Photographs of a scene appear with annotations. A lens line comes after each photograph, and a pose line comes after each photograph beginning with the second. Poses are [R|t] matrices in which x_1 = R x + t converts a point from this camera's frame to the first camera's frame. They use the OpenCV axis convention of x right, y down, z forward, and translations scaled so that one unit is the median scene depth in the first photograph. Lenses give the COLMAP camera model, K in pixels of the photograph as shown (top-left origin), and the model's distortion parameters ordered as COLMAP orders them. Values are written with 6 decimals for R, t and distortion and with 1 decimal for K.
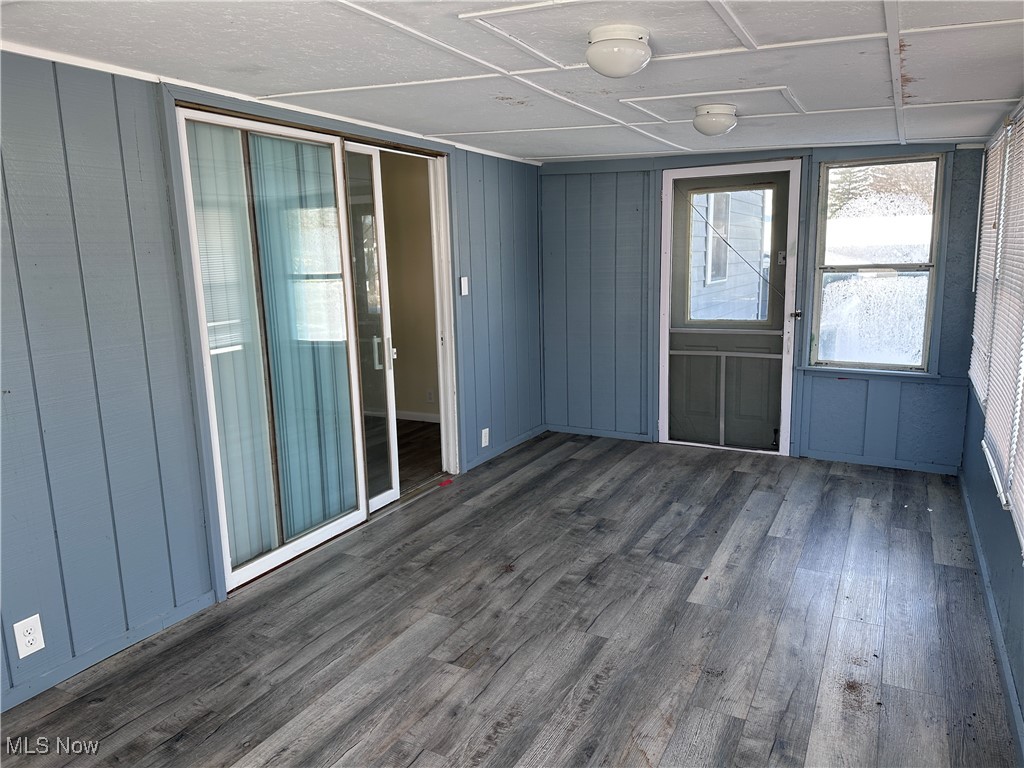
lens RADIAL K [[713.9, 0, 509.3], [0, 713.9, 376.6], [0, 0, 1]] dist [0.076731, -0.090084]
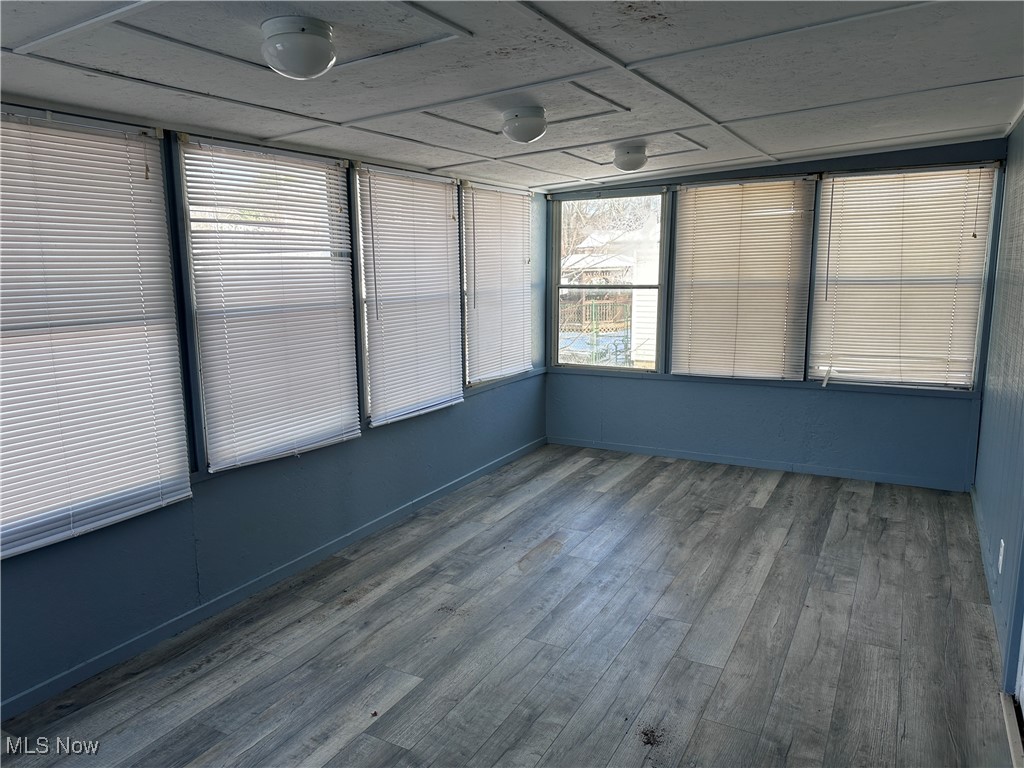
lens RADIAL K [[713.9, 0, 501.6], [0, 713.9, 379.2], [0, 0, 1]] dist [0.076731, -0.090084]
pose [[-0.999126, 0.033202, 0.025389, 0.131818], [0.039700, 0.943840, 0.328010, -0.325316], [-0.013072, 0.328732, -0.944333, 1.840645]]
